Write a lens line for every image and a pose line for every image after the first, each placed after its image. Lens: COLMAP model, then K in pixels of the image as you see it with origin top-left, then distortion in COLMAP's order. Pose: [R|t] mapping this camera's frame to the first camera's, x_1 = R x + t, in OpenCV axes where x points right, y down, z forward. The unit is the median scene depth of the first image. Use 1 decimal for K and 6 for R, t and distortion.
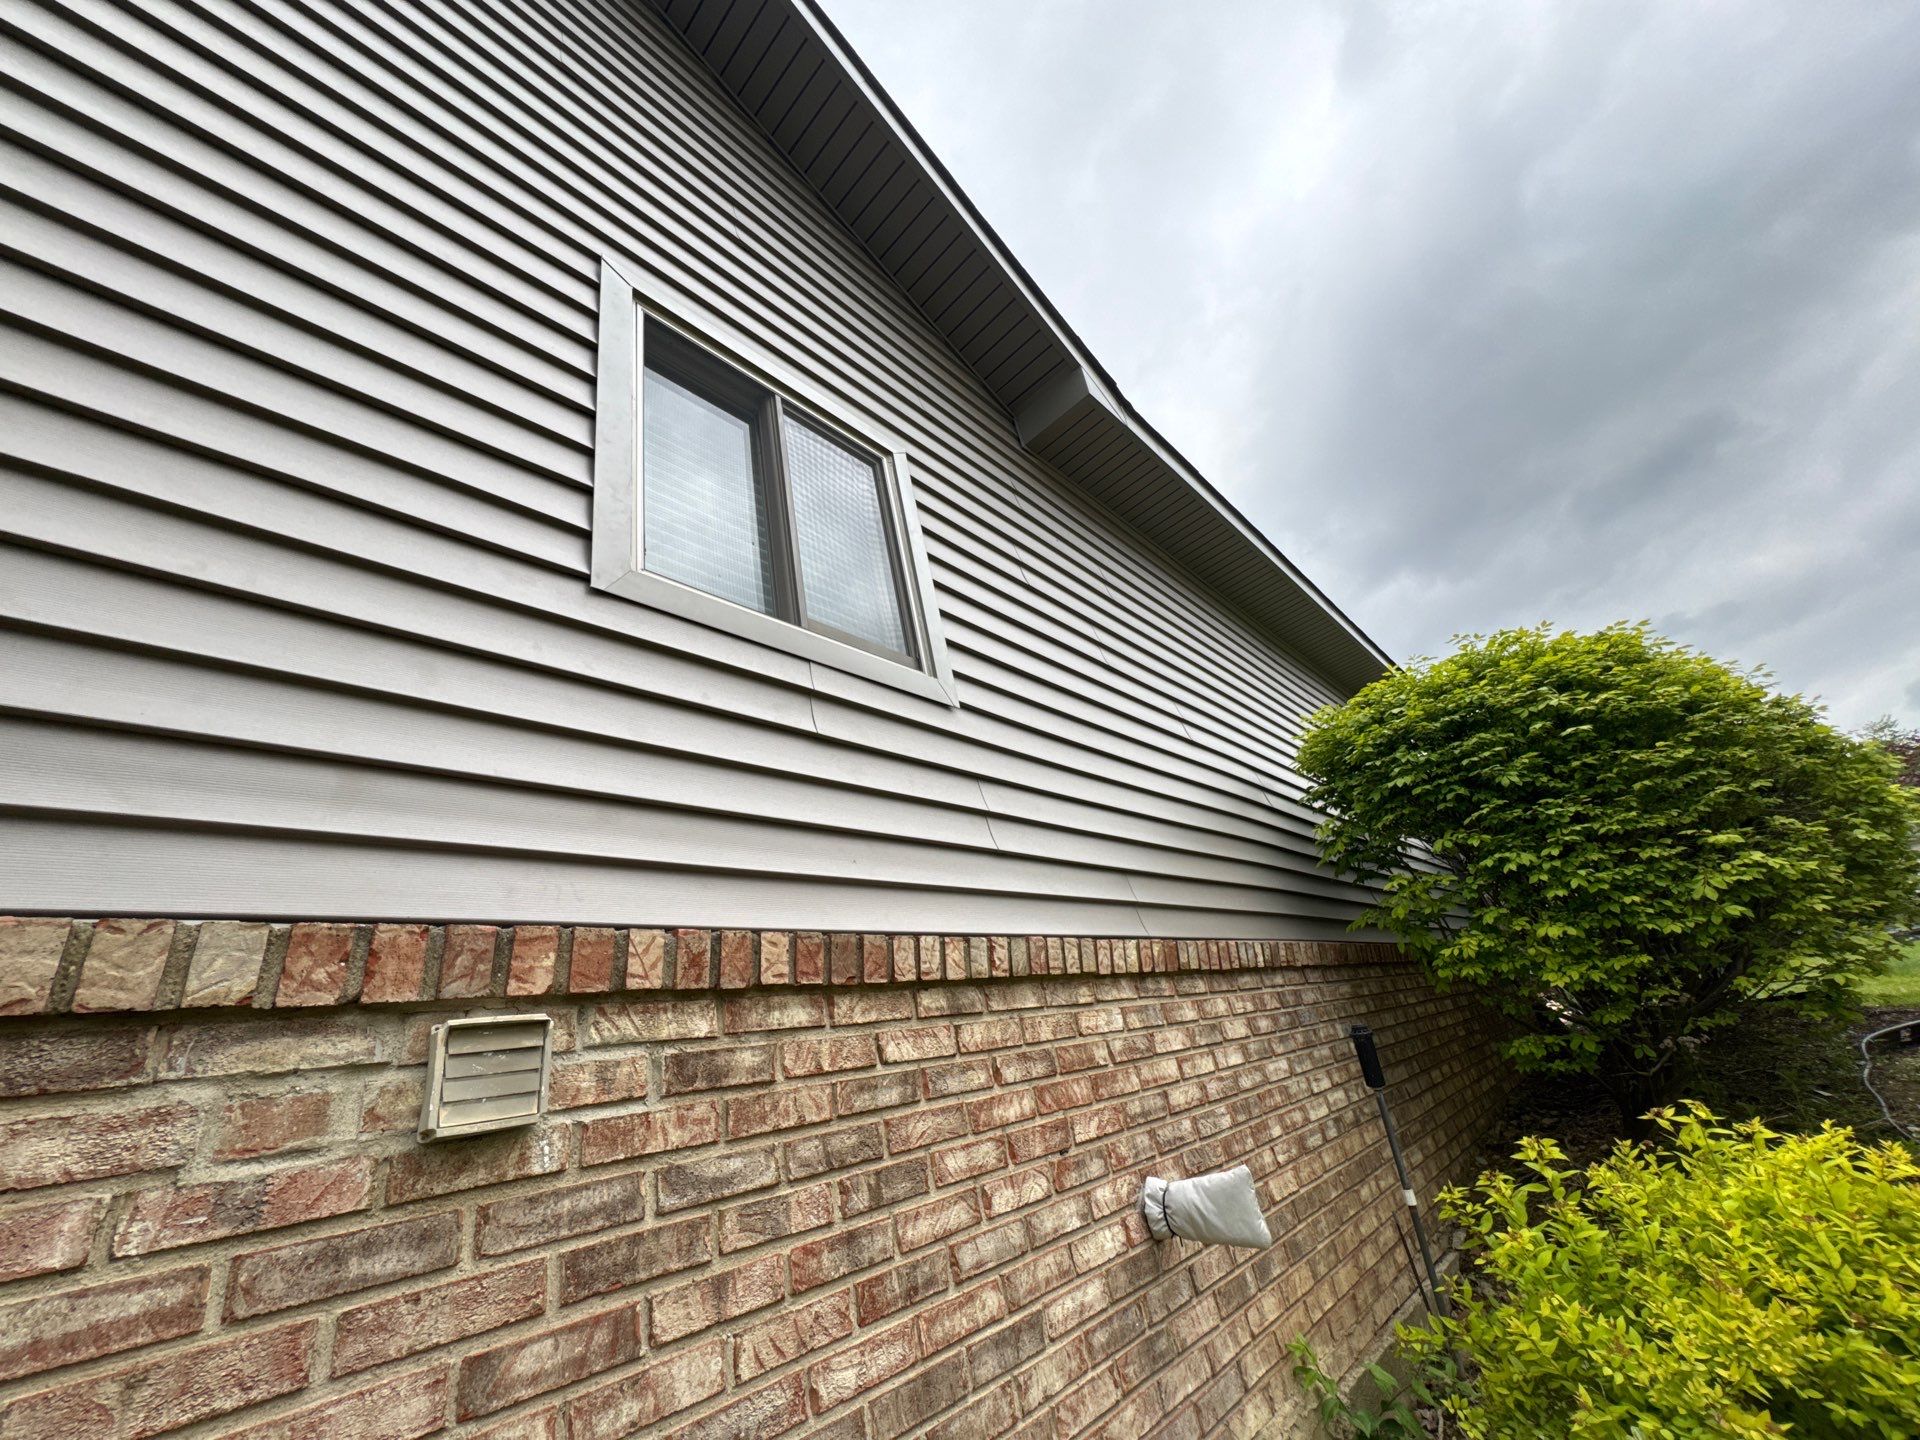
lens RADIAL K [[761.8, 0, 964.6], [0, 761.8, 718.4], [0, 0, 1]] dist [-0.003684, 0.000423]
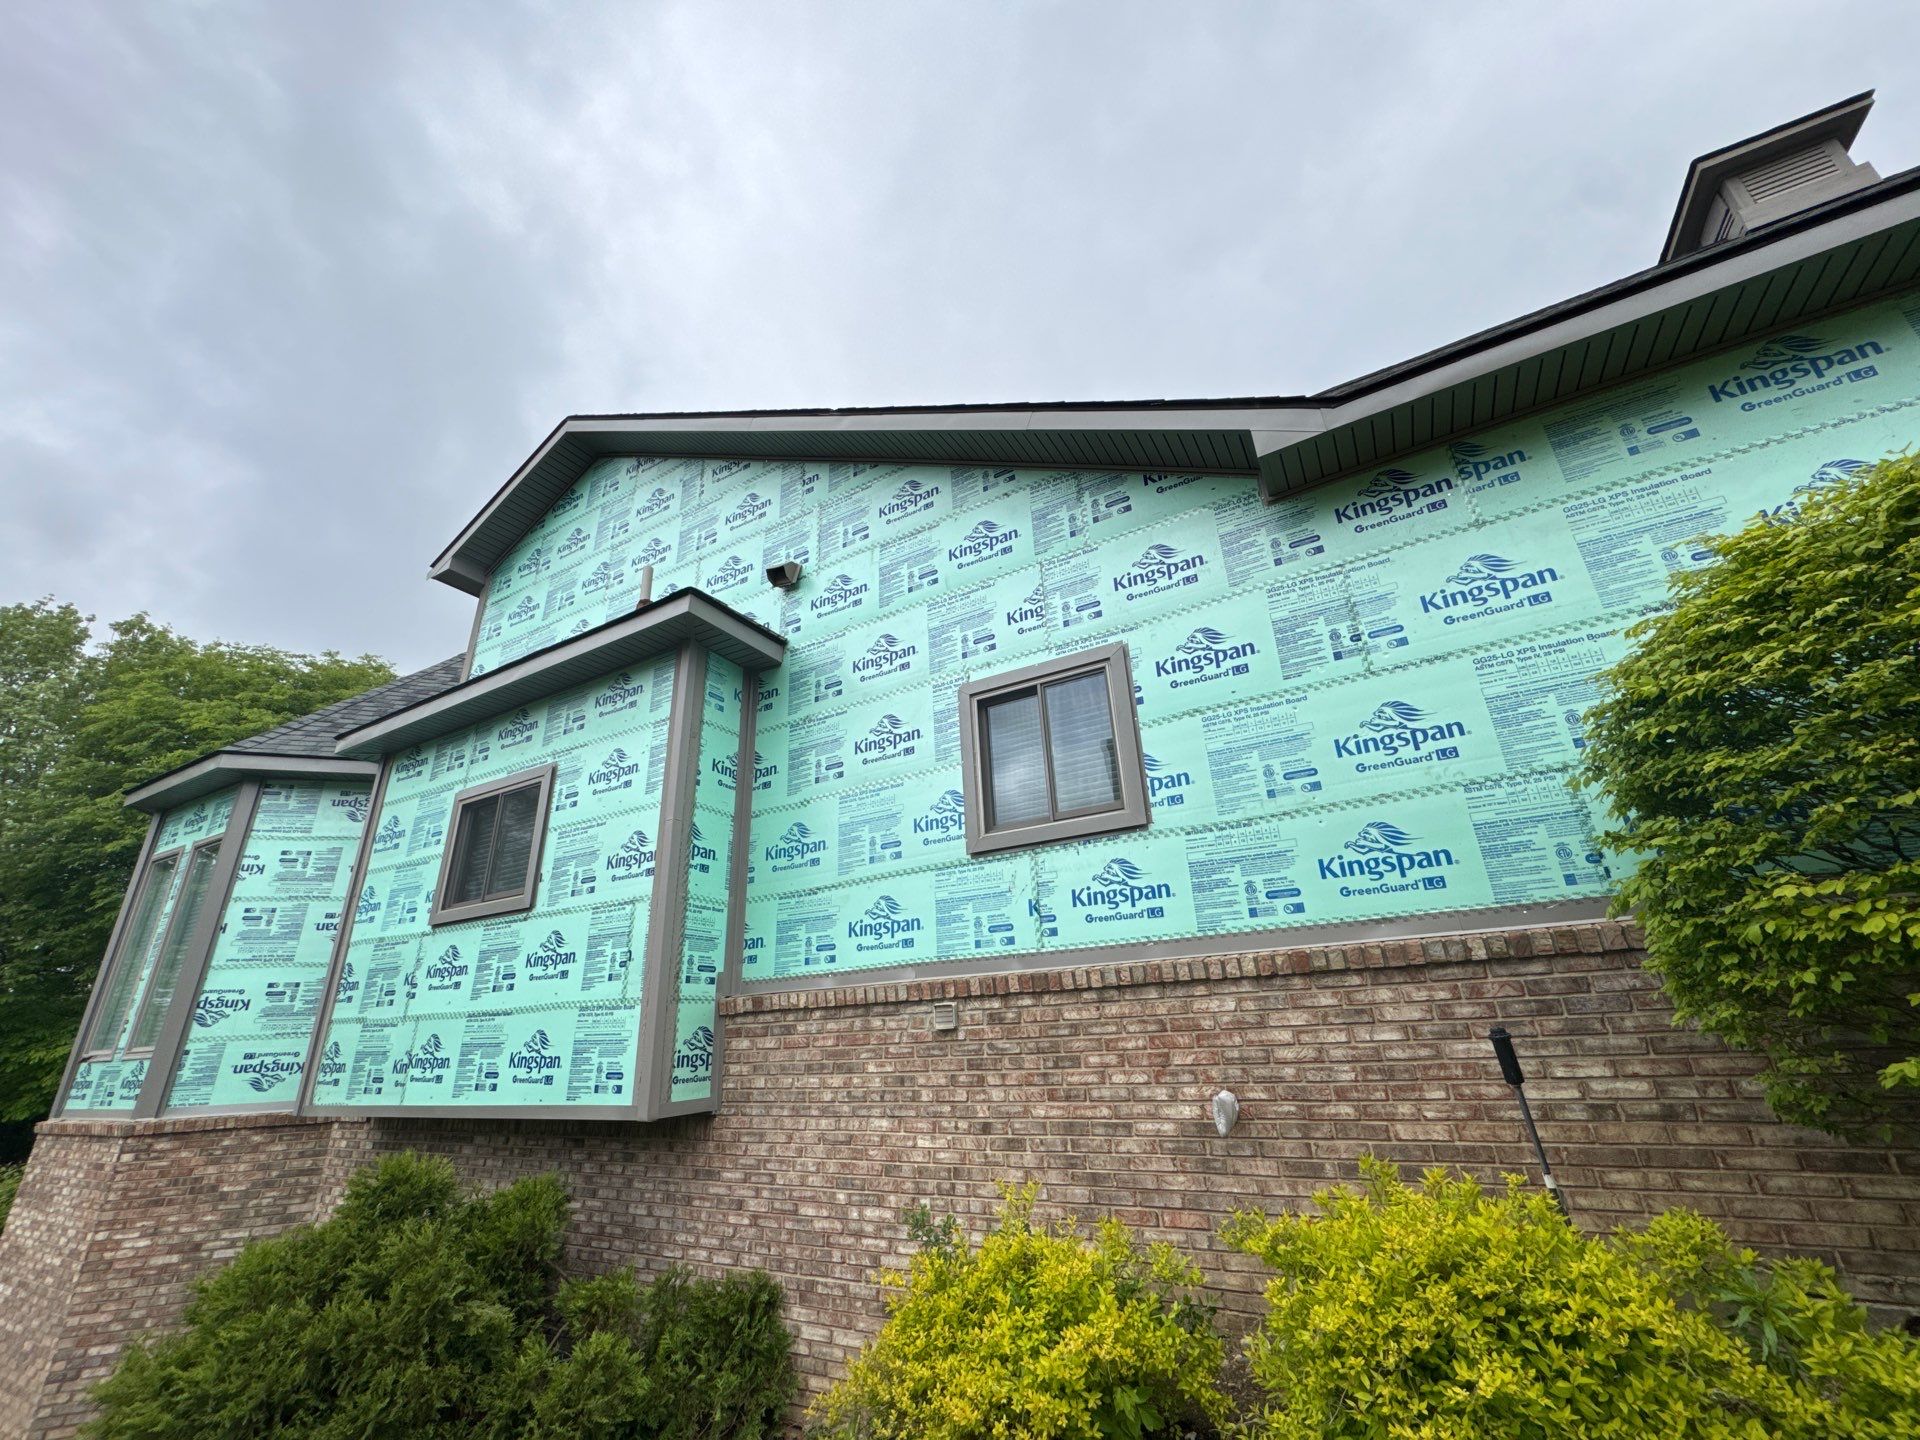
lens RADIAL K [[761.8, 0, 964.6], [0, 761.8, 718.4], [0, 0, 1]] dist [-0.003684, 0.000423]
pose [[0.248263, -0.192779, -0.949316, 2.443148], [0.440919, 0.895083, -0.066457, -0.453097], [0.862529, -0.402072, 0.307216, 0.282759]]
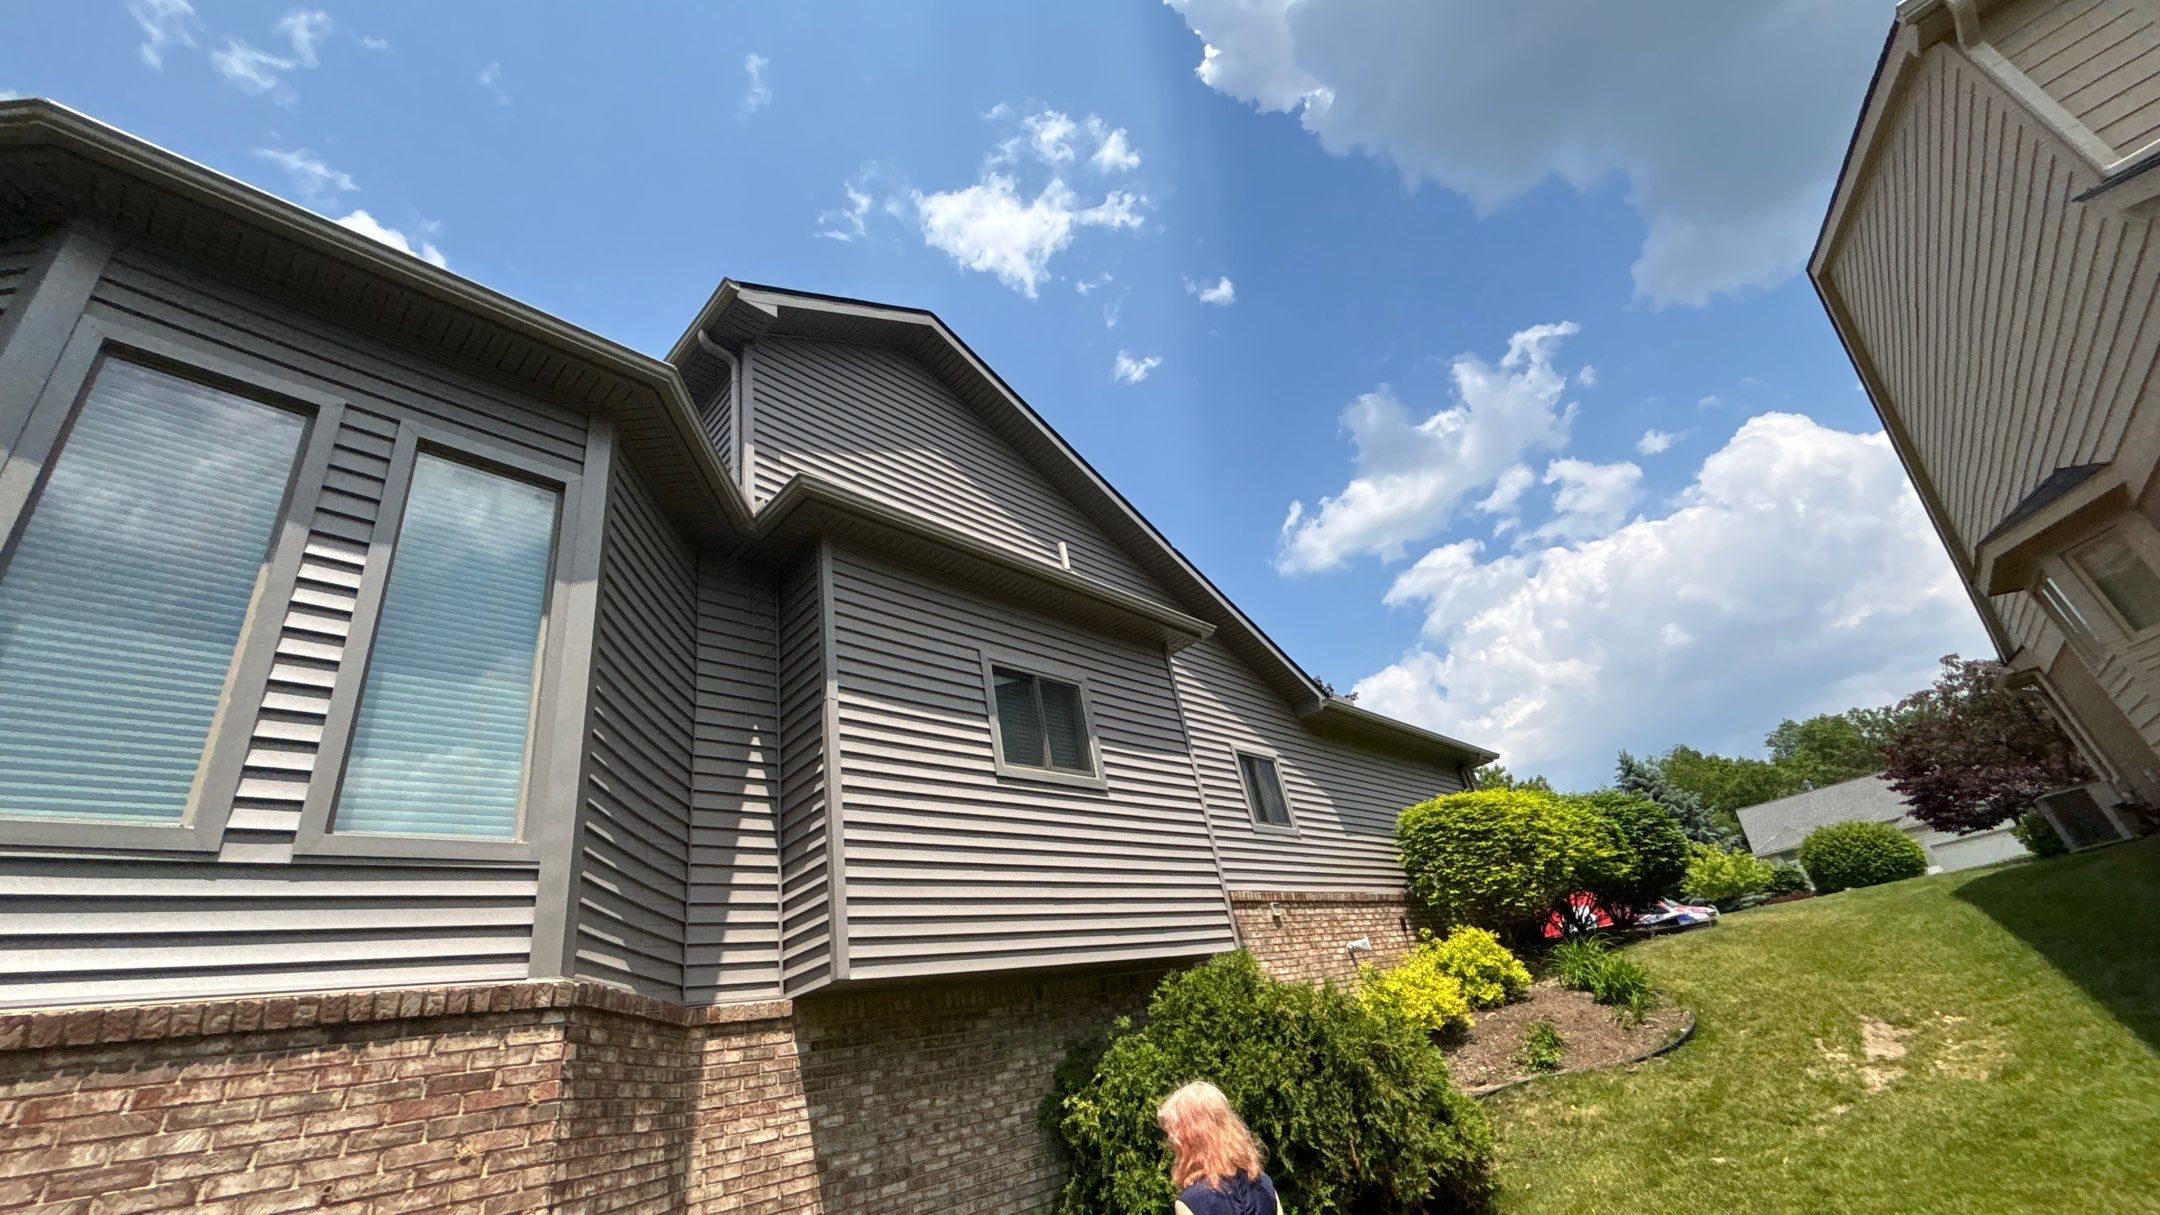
lens RADIAL K [[869.9, 0, 1077.9], [0, 869.9, 612.1], [0, 0, 1]] dist [-0.000923, 0.000769]
pose [[0.999842, 0.010263, -0.014506, -1.759132], [-0.010471, 0.999842, -0.014374, -1.747214], [0.014356, 0.014524, 0.999791, -5.688346]]
